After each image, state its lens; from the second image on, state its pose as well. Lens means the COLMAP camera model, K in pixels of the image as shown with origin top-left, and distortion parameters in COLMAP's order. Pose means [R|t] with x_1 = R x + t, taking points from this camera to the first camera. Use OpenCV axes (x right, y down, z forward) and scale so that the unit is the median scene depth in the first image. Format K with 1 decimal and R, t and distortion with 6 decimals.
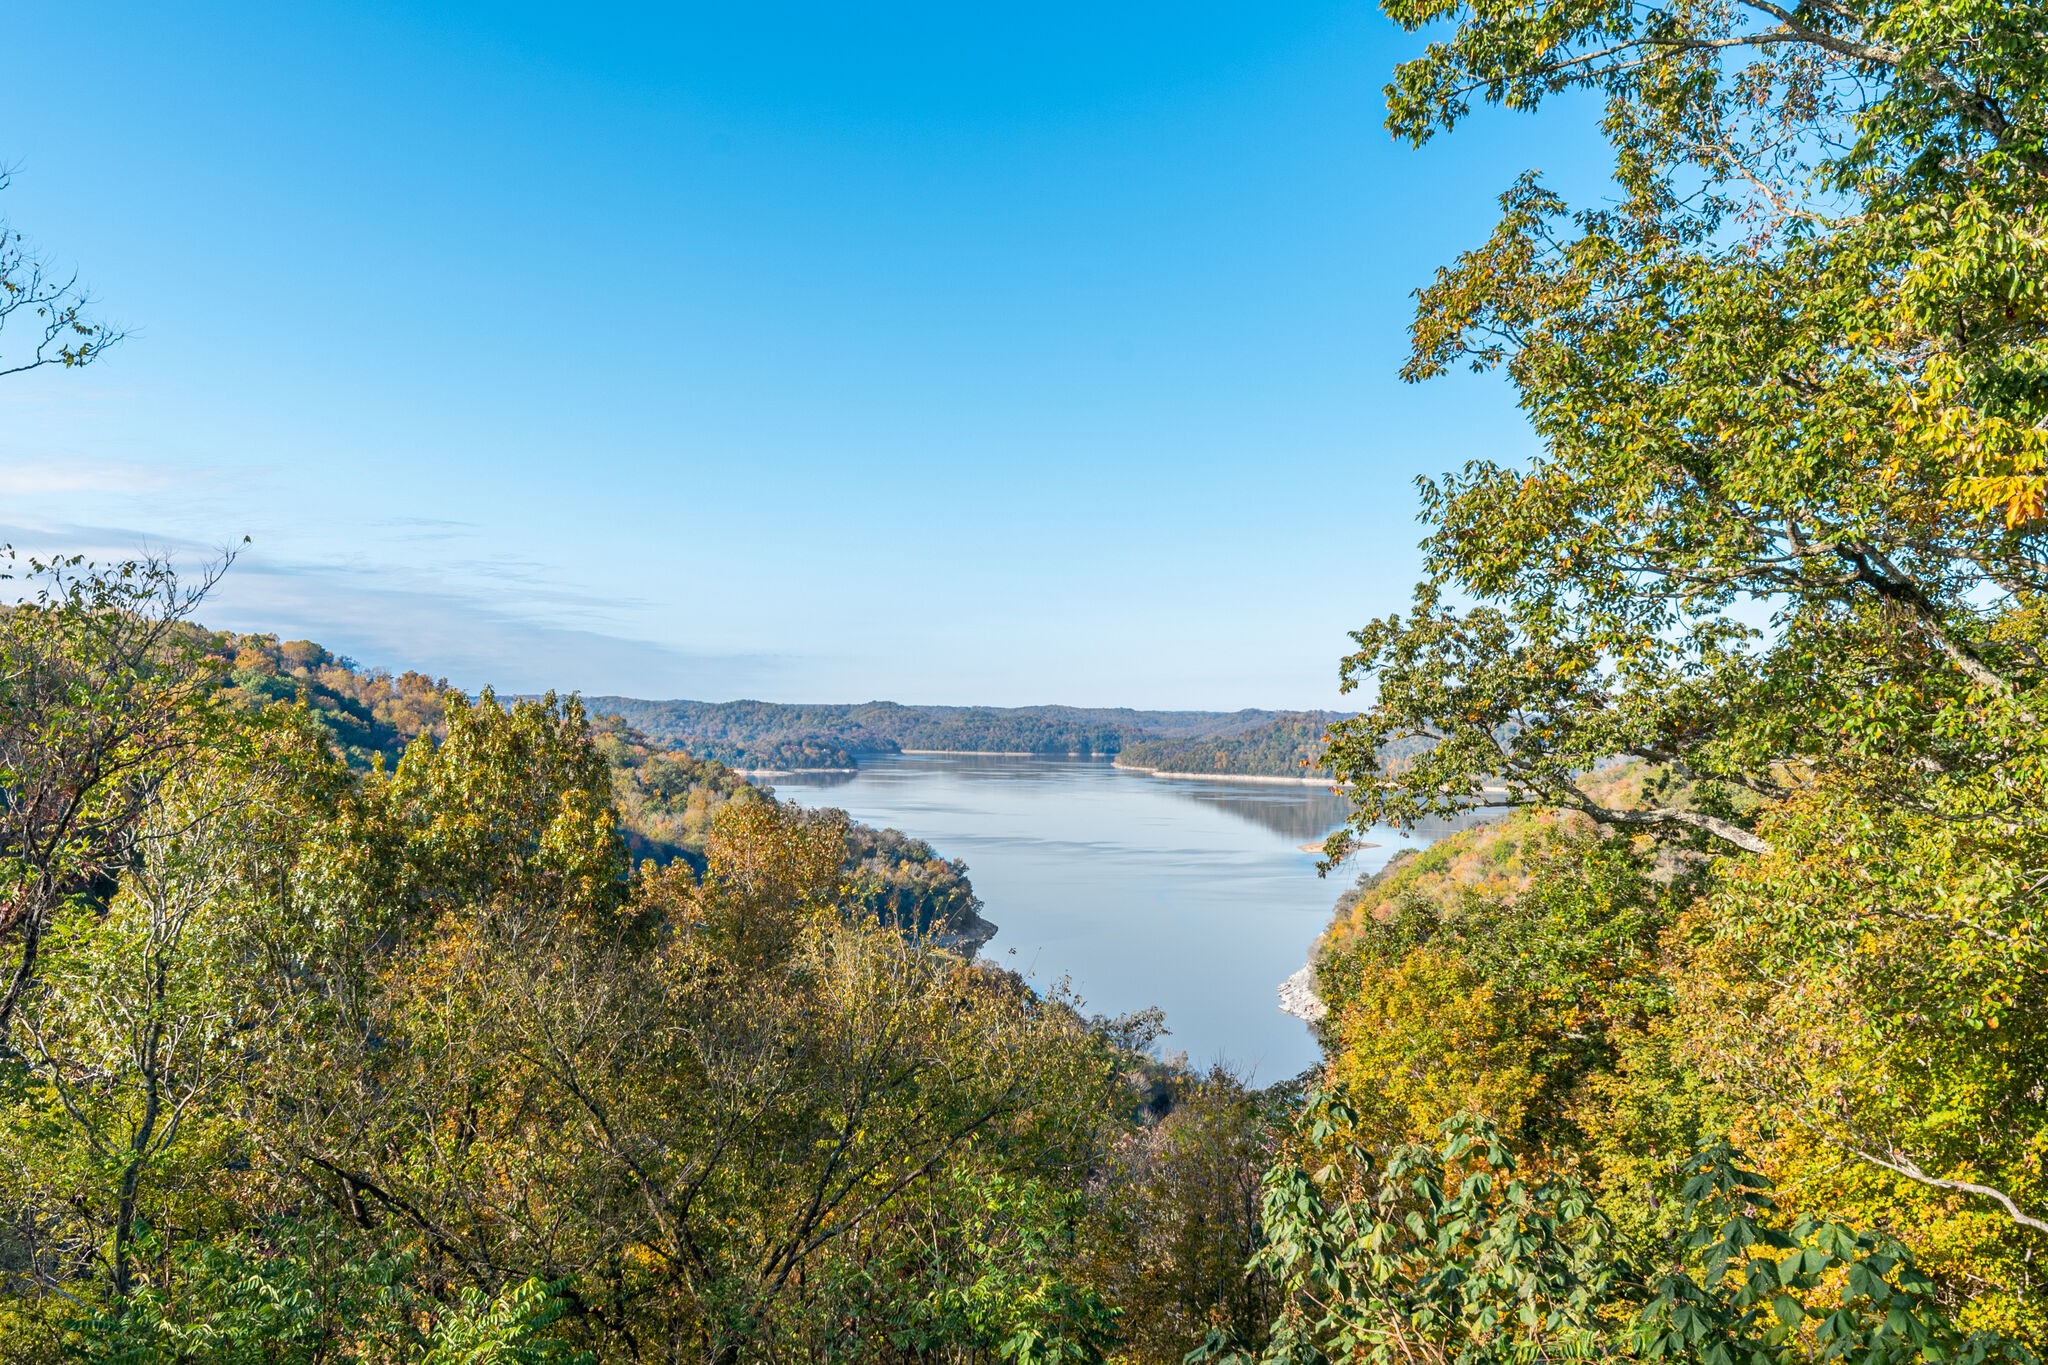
lens RADIAL K [[1532.2, 0, 1129.0], [0, 1532.2, 709.5], [0, 0, 1]] dist [-0.002058, 0.000088]
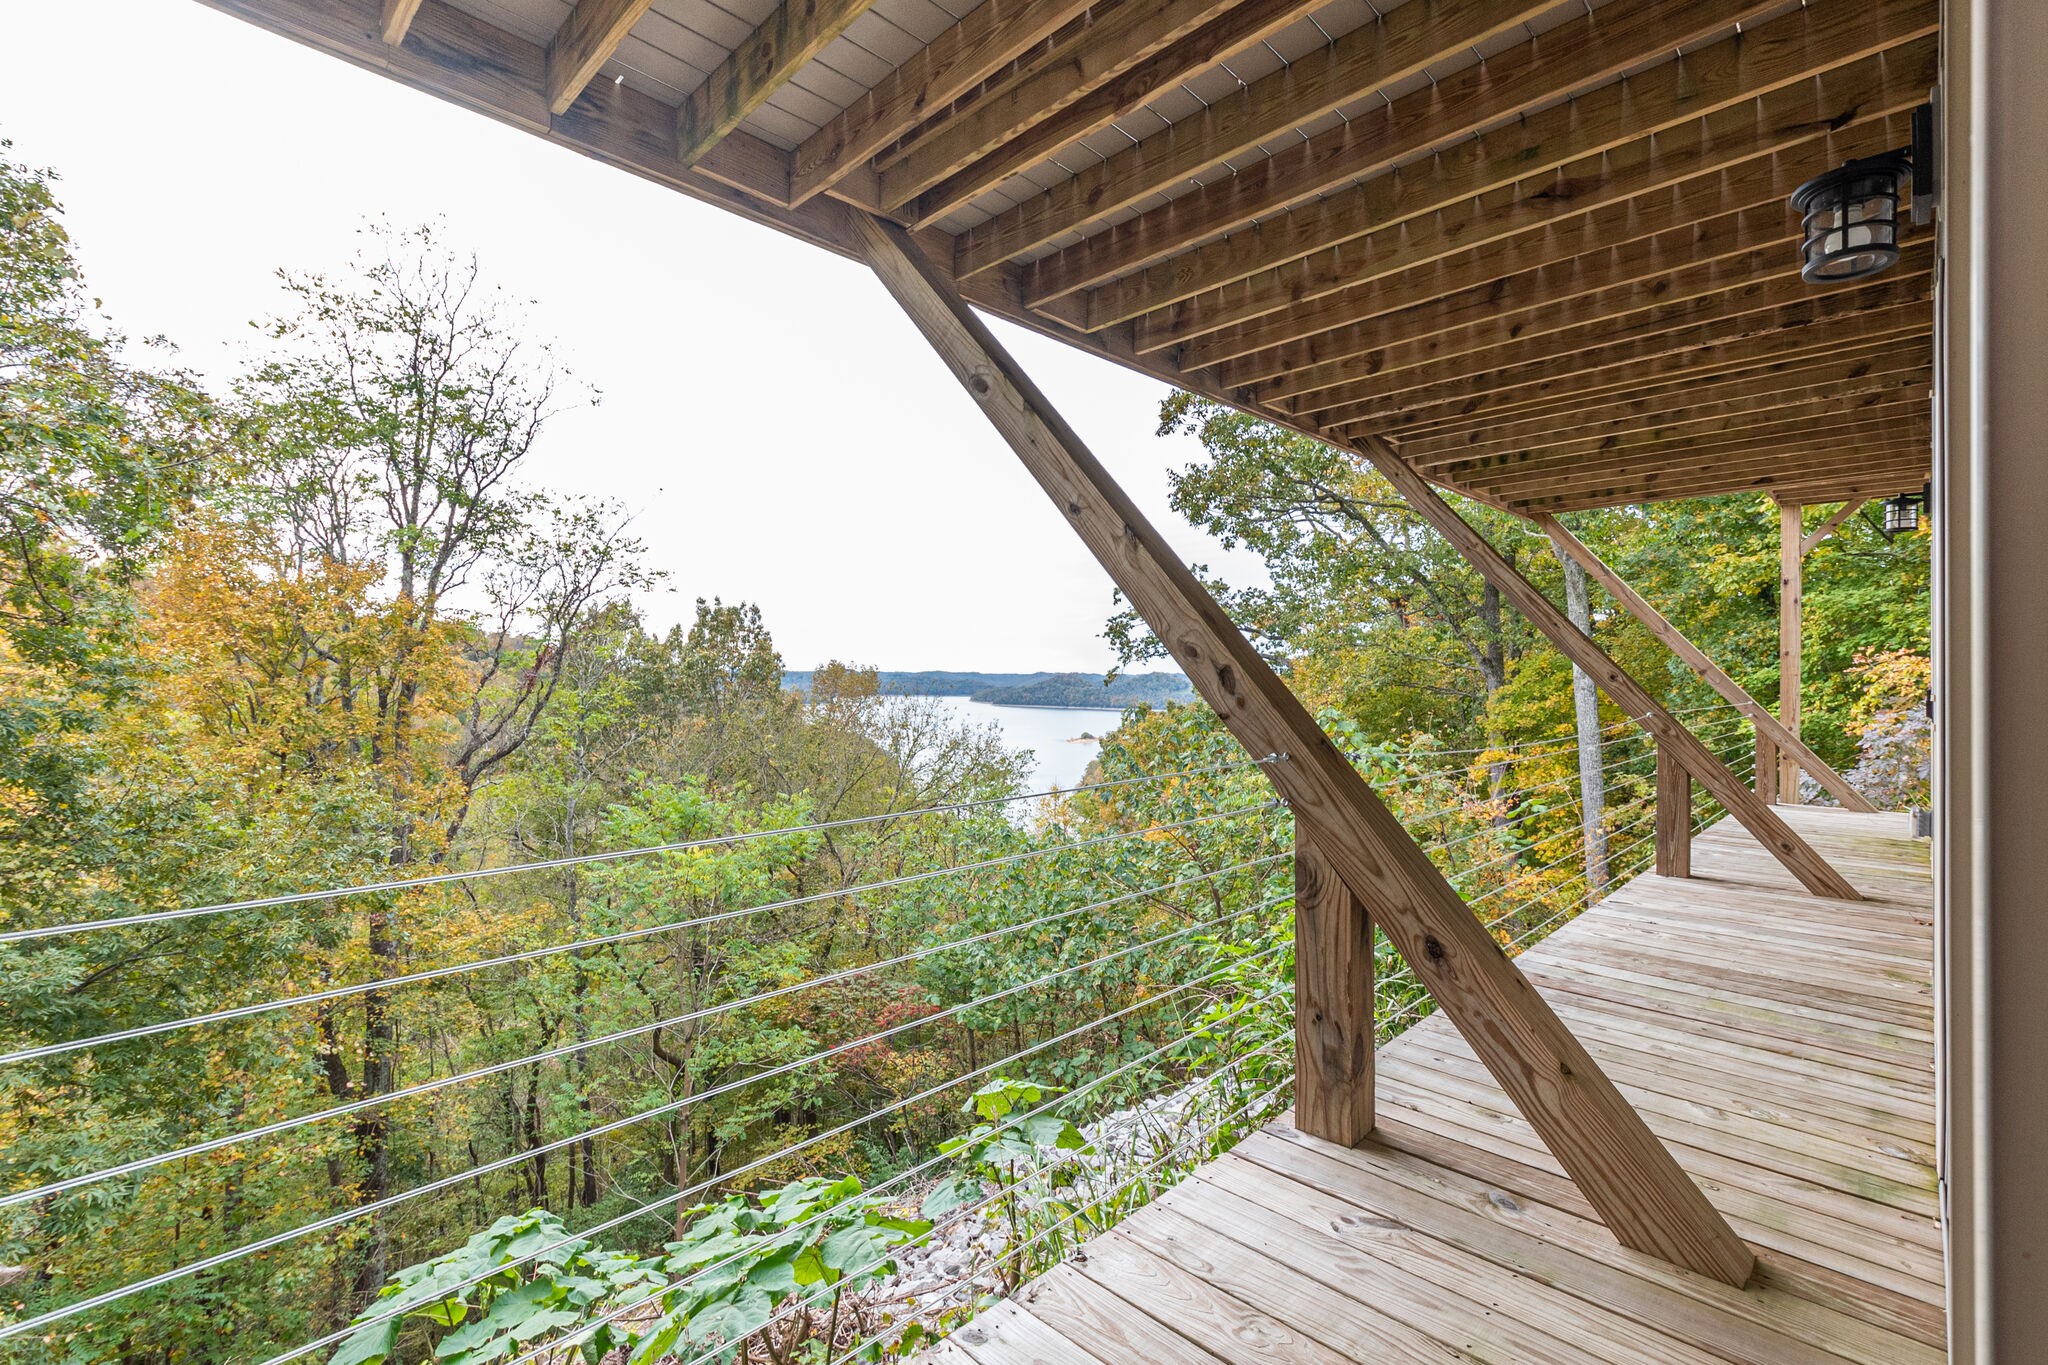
lens RADIAL K [[913.8, 0, 1023.1], [0, 913.8, 752.6], [0, 0, 1]] dist [-0.002202, -0.000416]
pose [[0.993950, -0.004772, 0.109730, -0.137868], [0.004962, 0.999987, -0.001459, 0.208538], [-0.109722, 0.001994, 0.993960, -0.285405]]
